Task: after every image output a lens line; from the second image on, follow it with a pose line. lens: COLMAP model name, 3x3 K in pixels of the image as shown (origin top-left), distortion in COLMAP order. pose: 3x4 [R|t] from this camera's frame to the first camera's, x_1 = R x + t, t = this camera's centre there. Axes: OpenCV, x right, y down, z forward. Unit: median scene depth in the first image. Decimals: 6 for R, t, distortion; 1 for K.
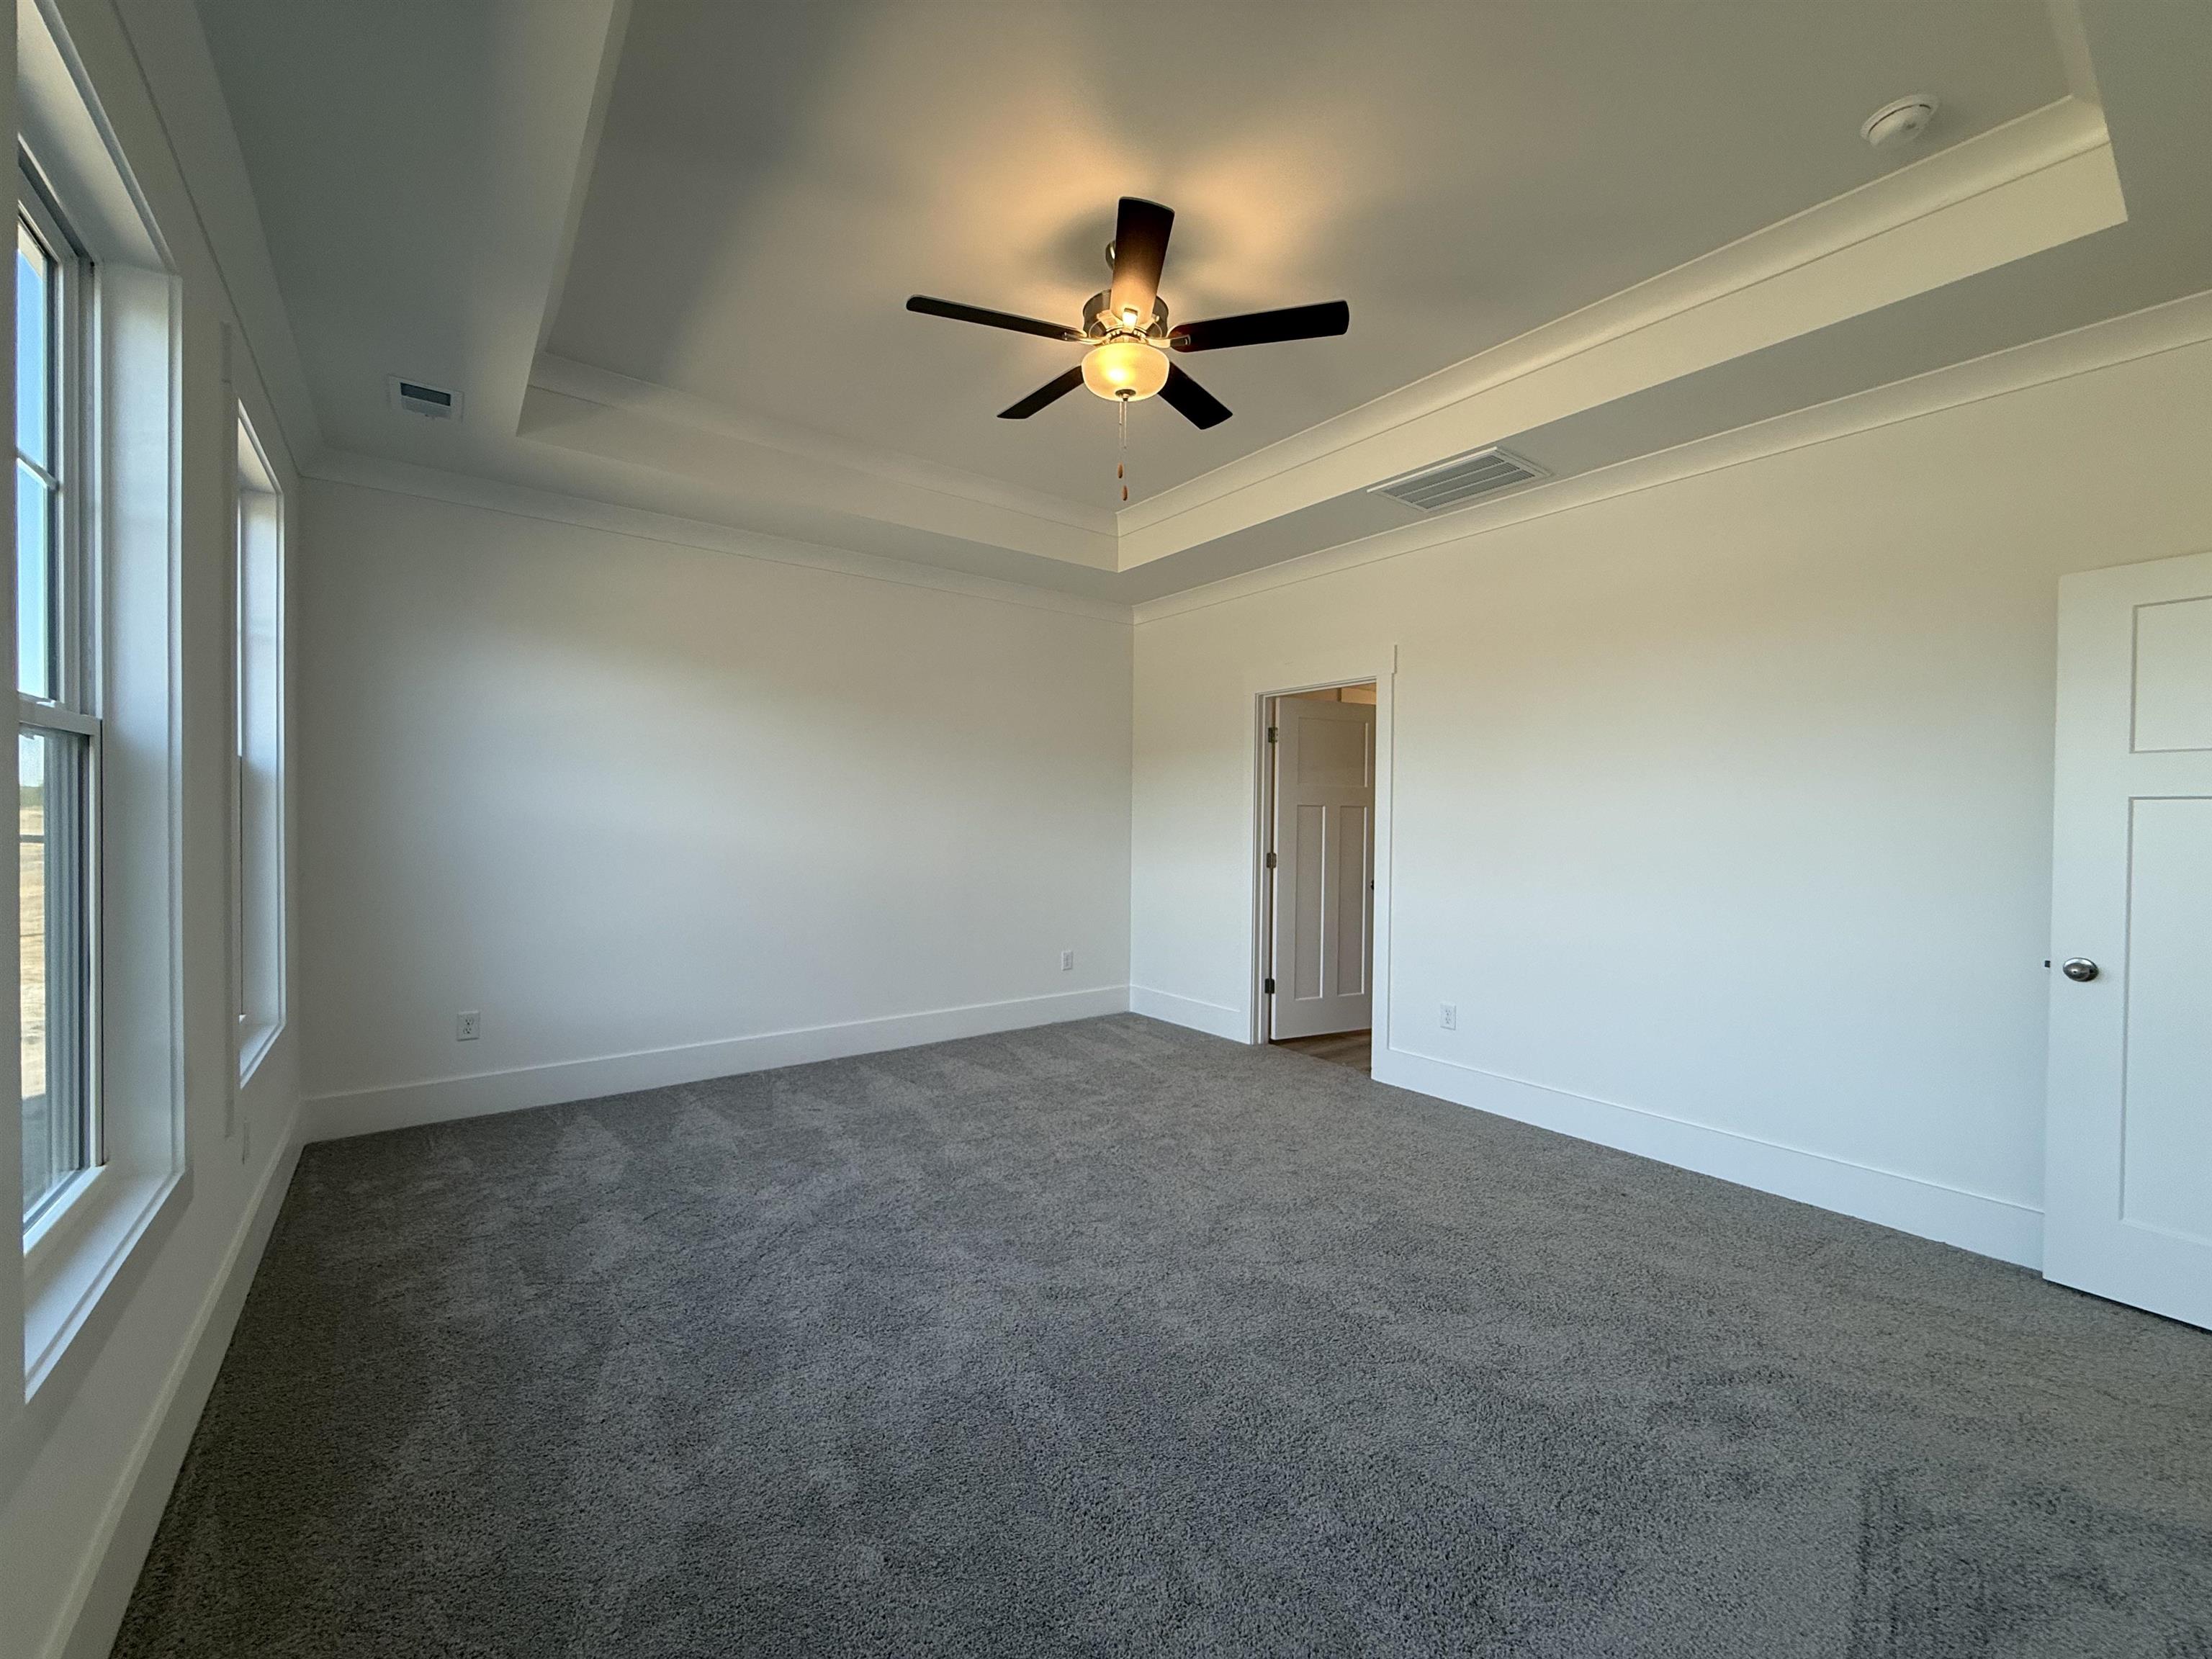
lens RADIAL K [[881.6, 0, 1107.5], [0, 881.6, 827.8], [0, 0, 1]] dist [-0.000664, 0.000213]
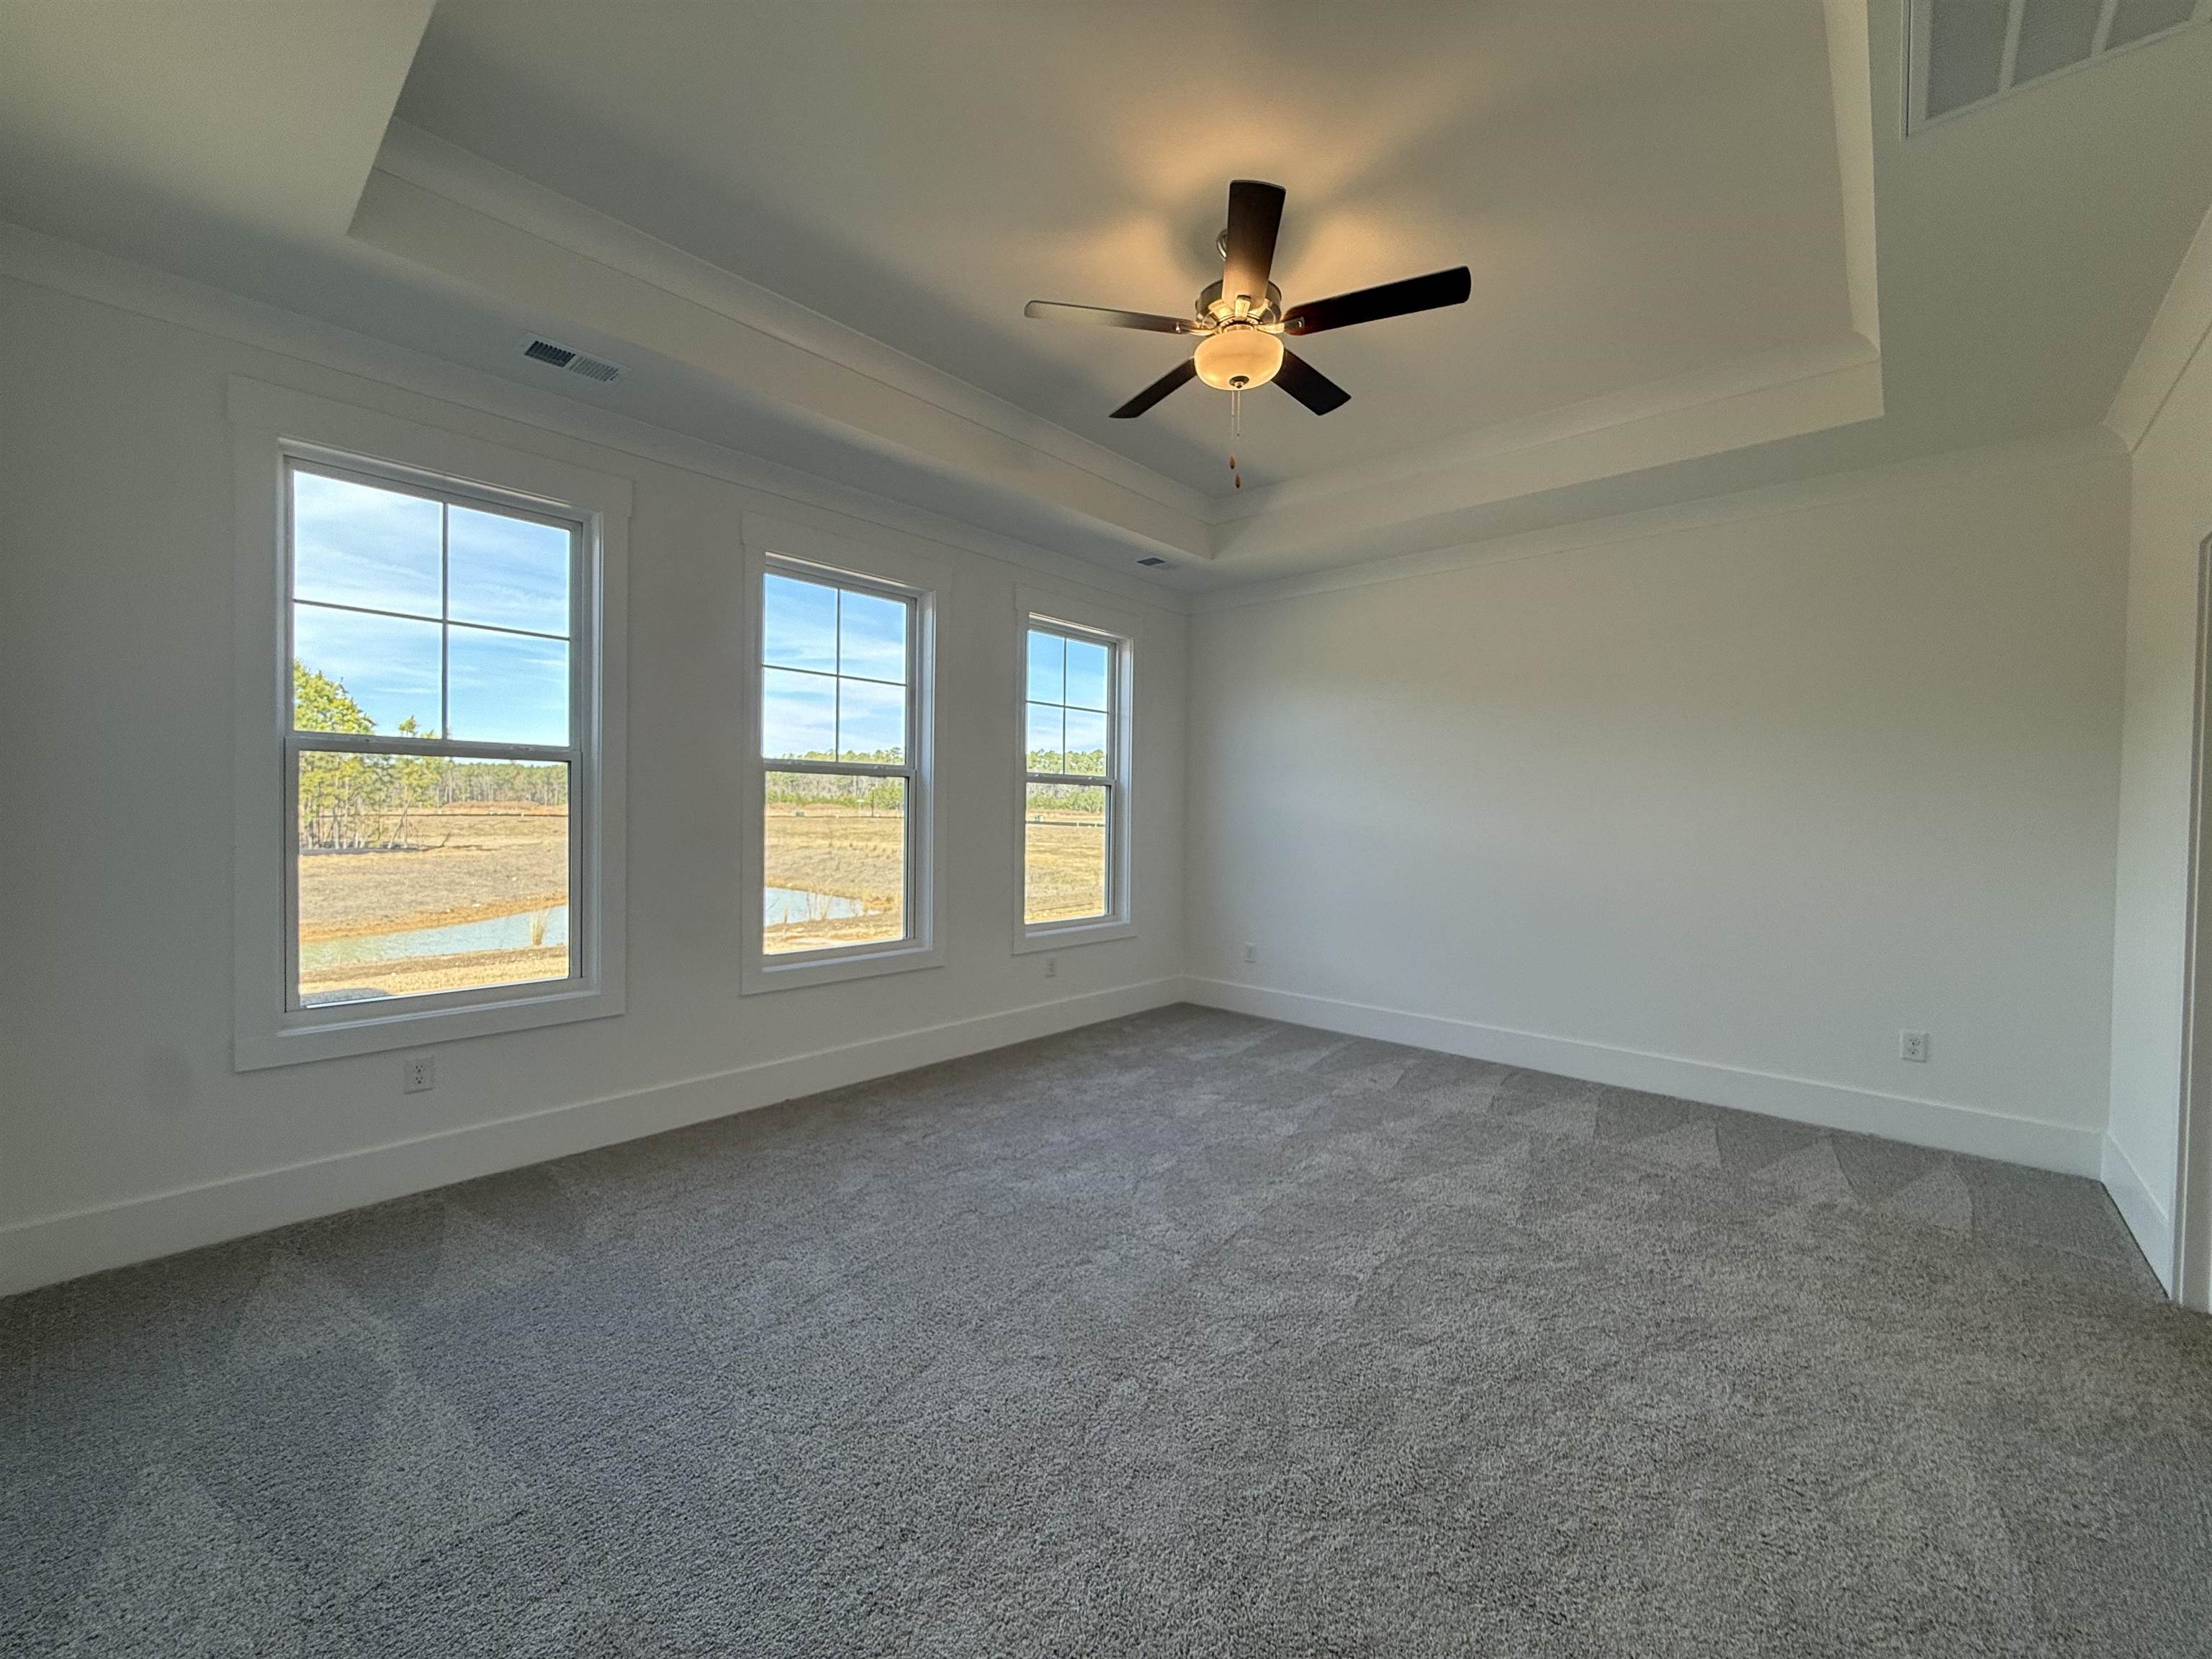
lens RADIAL K [[881.6, 0, 1114.1], [0, 881.6, 837.8], [0, 0, 1]] dist [-0.000664, 0.000213]
pose [[0.196710, 0.027132, -0.980086, 0.713993], [-0.024437, 0.999442, 0.022763, 0.002101], [0.980157, 0.019473, 0.197263, 0.491956]]
